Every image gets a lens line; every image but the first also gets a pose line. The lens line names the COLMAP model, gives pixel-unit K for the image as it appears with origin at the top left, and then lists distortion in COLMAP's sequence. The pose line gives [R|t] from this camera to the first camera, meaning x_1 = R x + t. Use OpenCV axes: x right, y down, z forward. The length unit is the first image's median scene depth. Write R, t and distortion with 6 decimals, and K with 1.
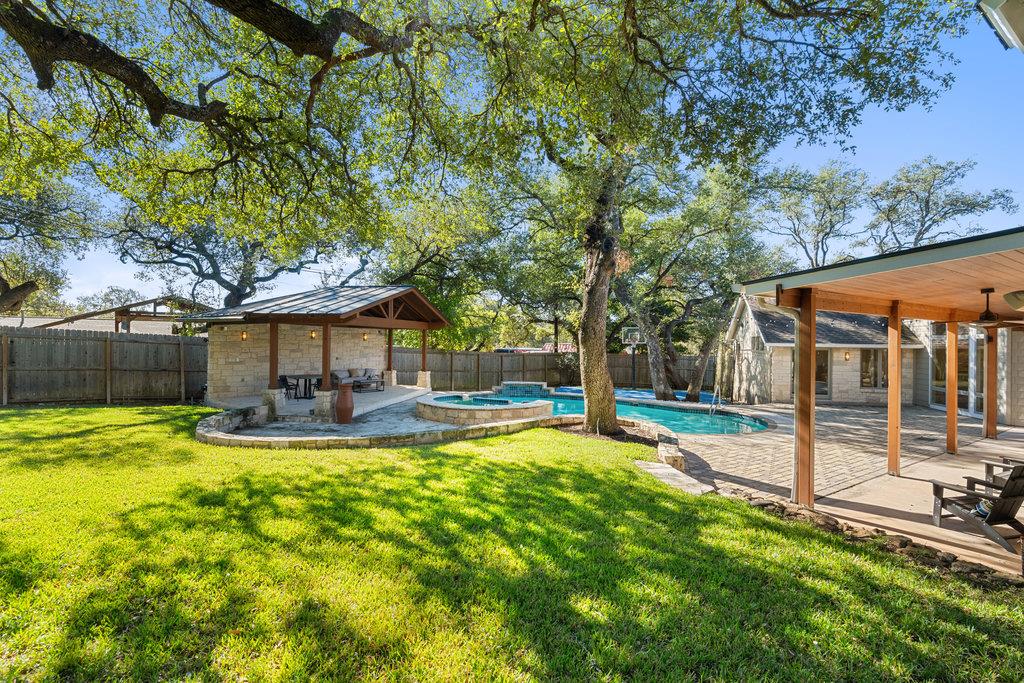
lens RADIAL K [[459.6, 0, 512.0], [0, 459.6, 341.5], [0, 0, 1]] dist [-0.023652, -0.000050]
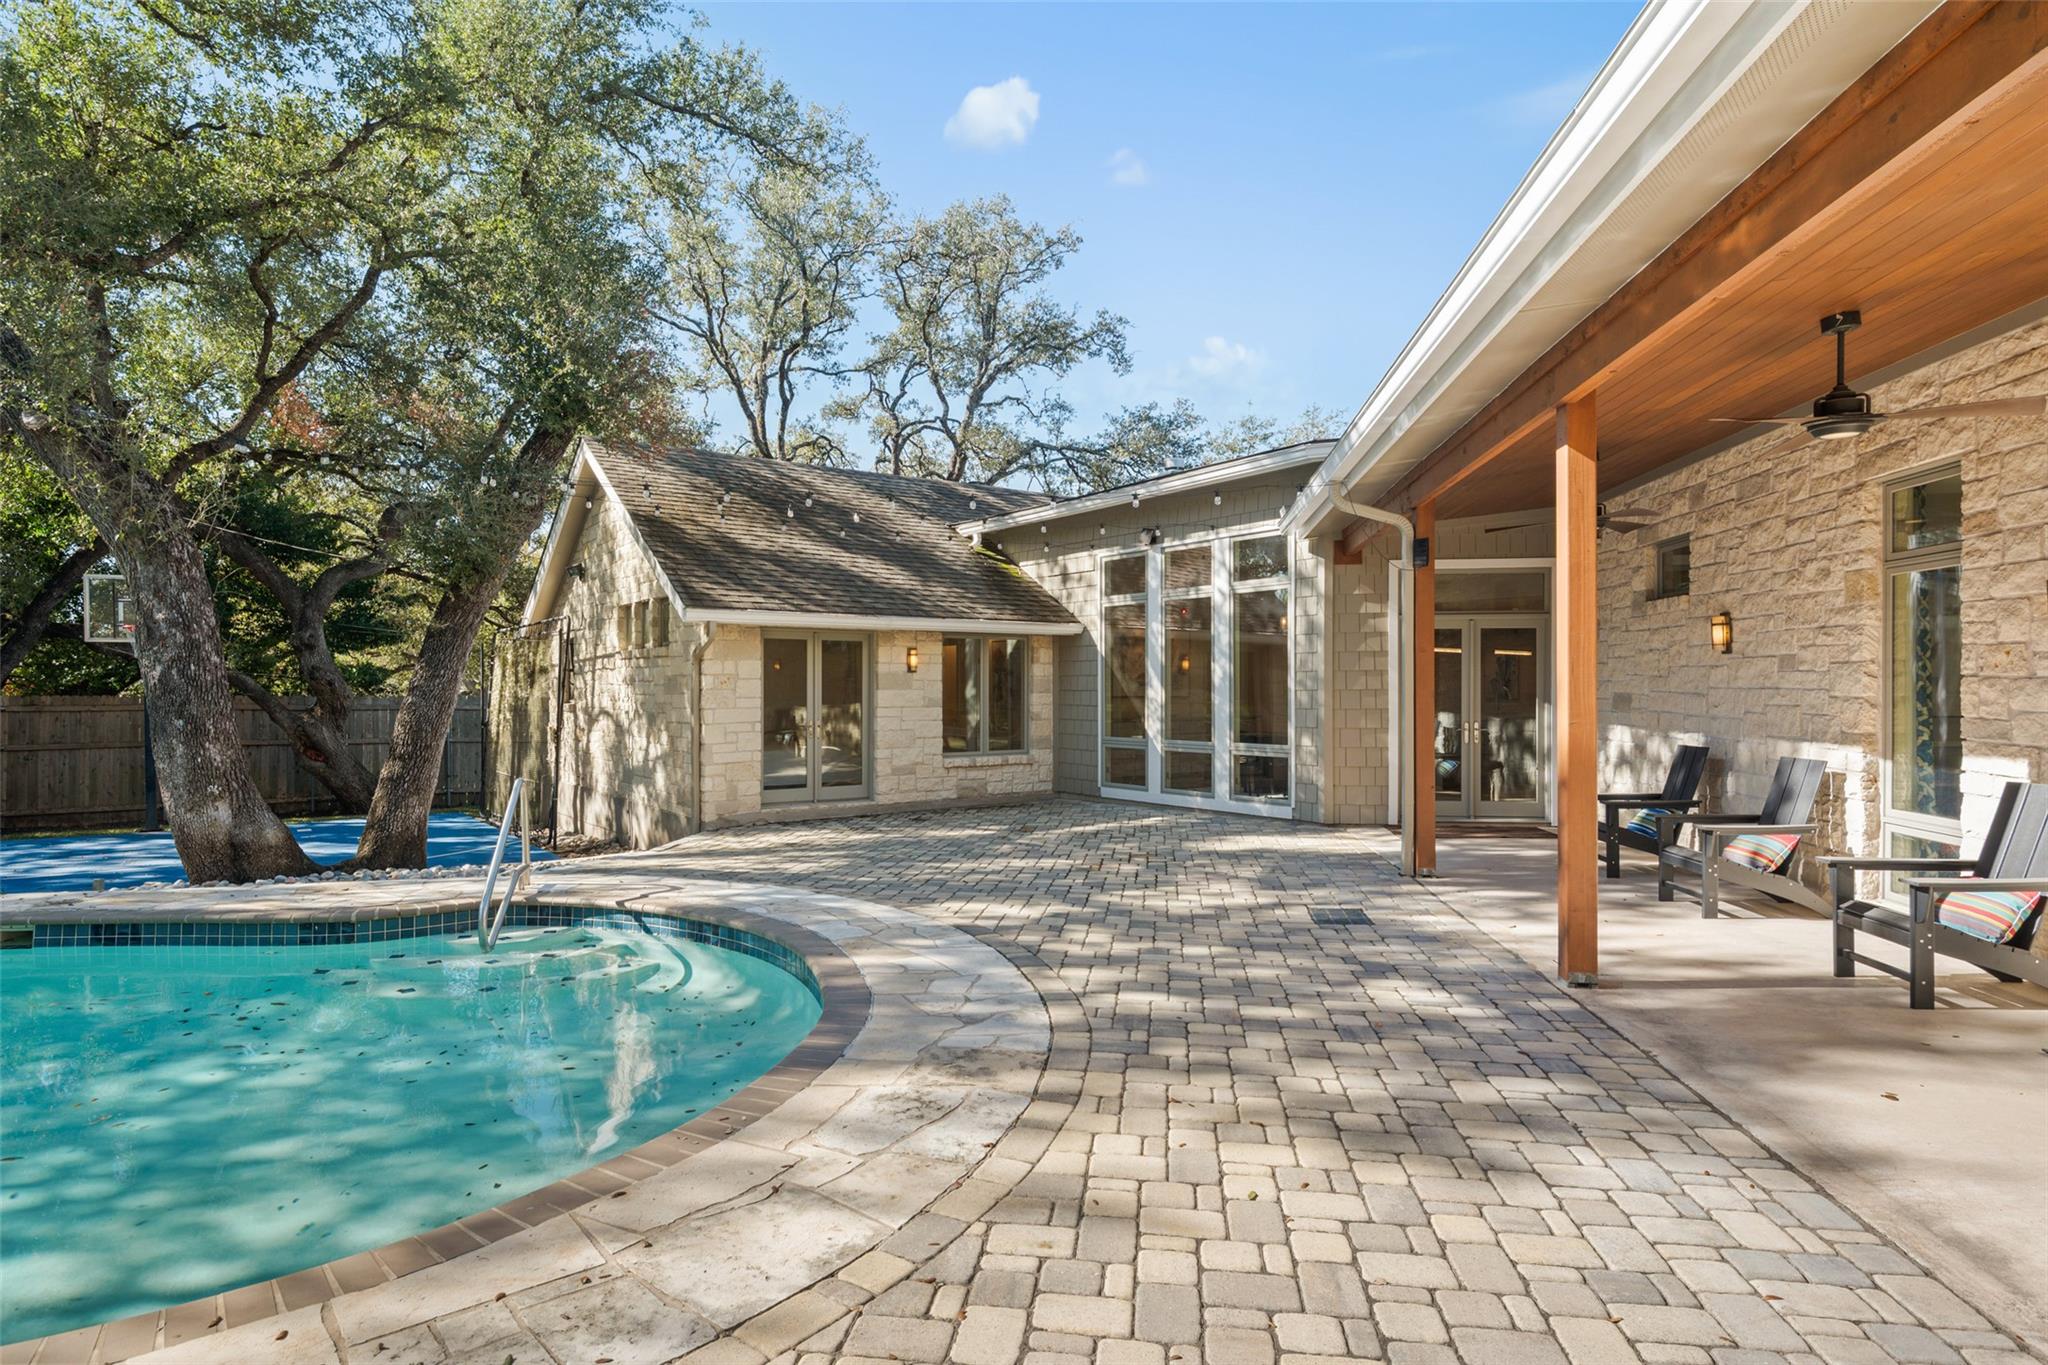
lens RADIAL K [[1163.8, 0, 1024.0], [0, 1163.8, 682.5], [0, 0, 1]] dist [-0.000613, -0.000183]
pose [[0.655693, -0.015962, 0.754858, 0.167605], [0.015249, 0.999853, 0.007897, 0.042582], [-0.754873, 0.006333, 0.655840, 0.393034]]
